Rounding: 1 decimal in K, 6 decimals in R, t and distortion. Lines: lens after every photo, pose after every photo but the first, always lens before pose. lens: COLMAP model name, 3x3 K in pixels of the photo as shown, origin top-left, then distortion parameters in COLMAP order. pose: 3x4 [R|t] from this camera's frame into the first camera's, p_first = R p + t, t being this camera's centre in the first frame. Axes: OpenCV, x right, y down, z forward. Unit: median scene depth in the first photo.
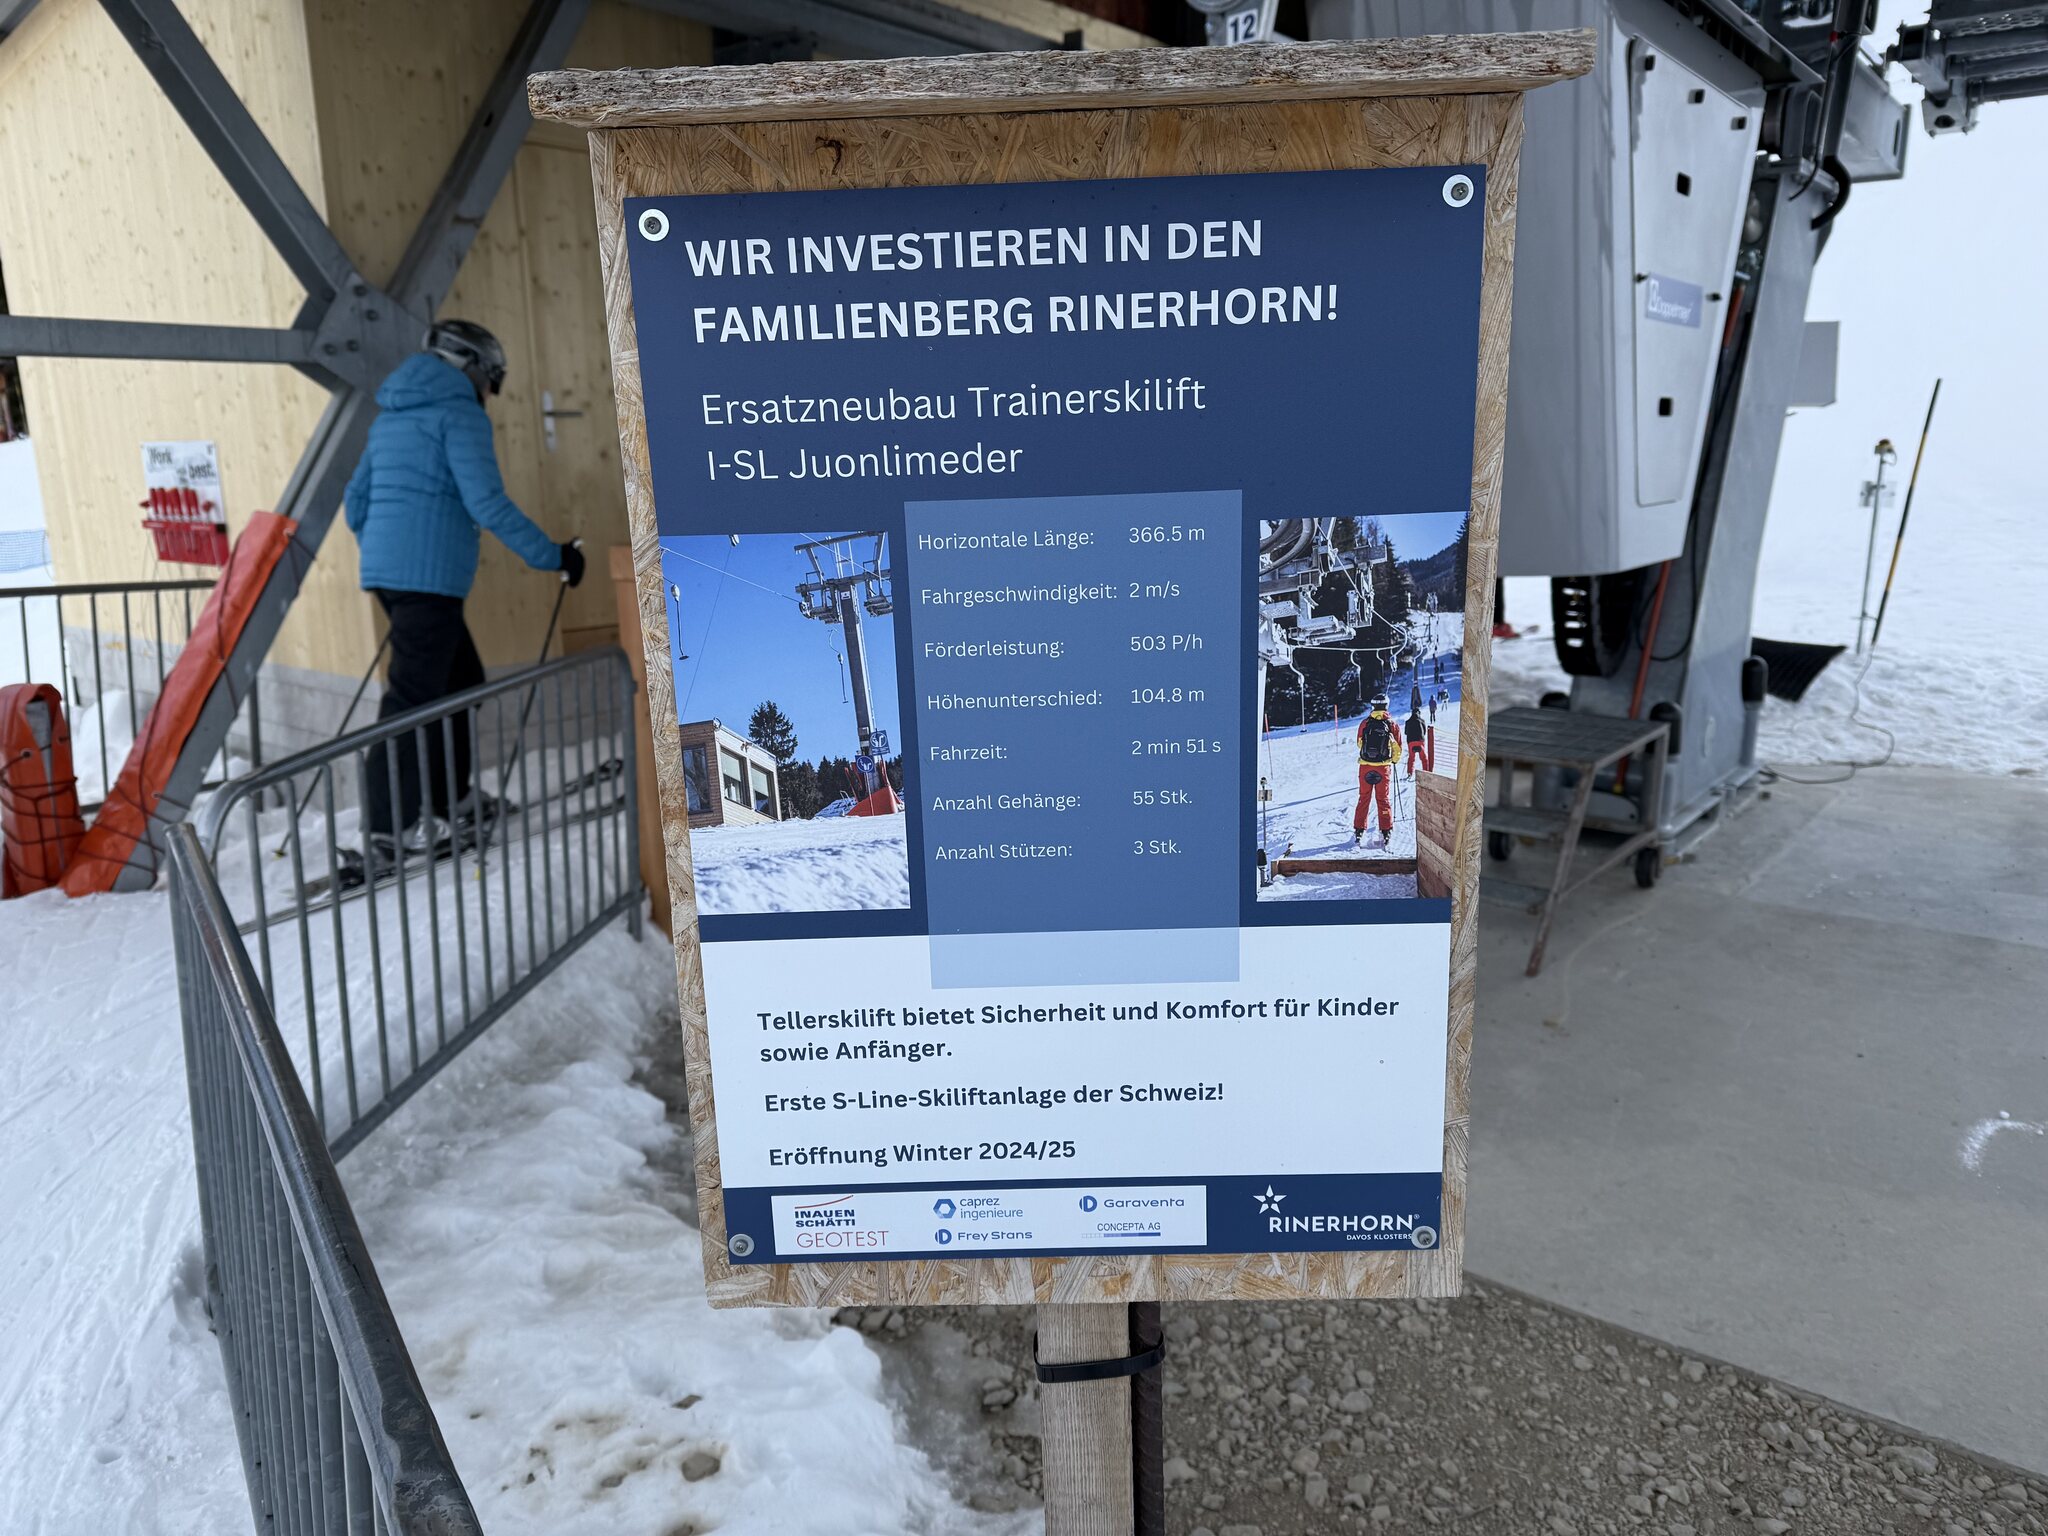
lens RADIAL K [[1448.6, 0, 1021.9], [0, 1448.6, 776.9], [0, 0, 1]] dist [0.008983, -0.006987]
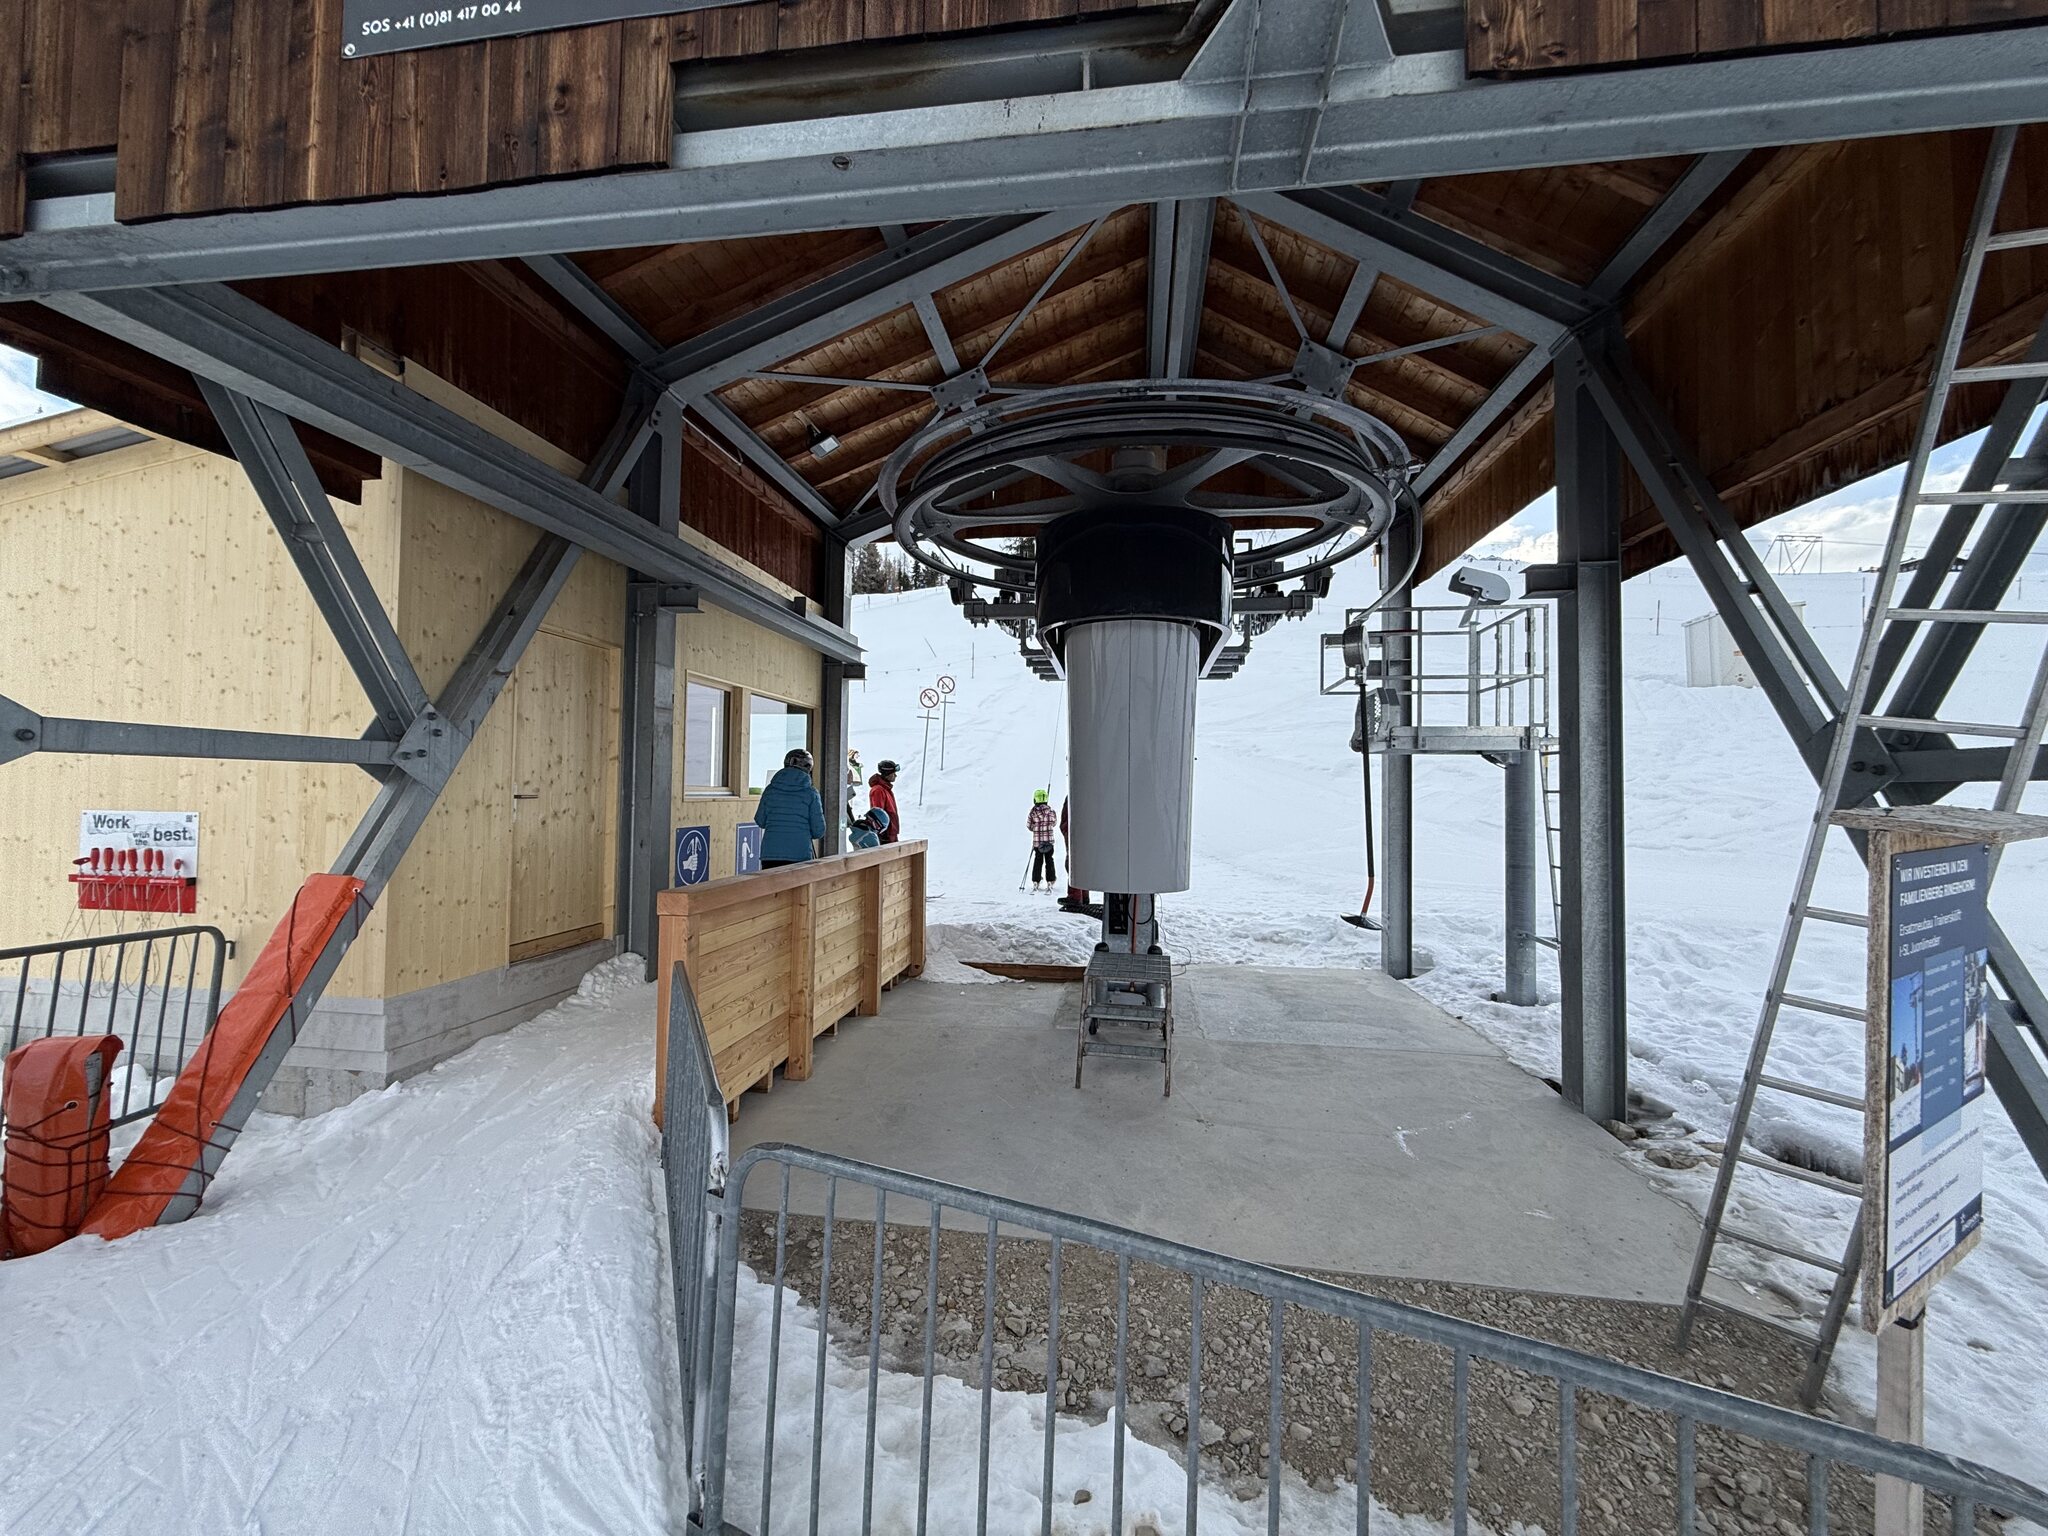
lens RADIAL K [[809.0, 0, 1014.3], [0, 809.0, 770.1], [0, 0, 1]] dist [-0.000203, 0.000628]
pose [[0.866771, 0.037980, 0.497258, -0.357449], [0.089779, 0.968922, -0.230498, -0.052256], [-0.490558, 0.244433, 0.836424, 0.077011]]
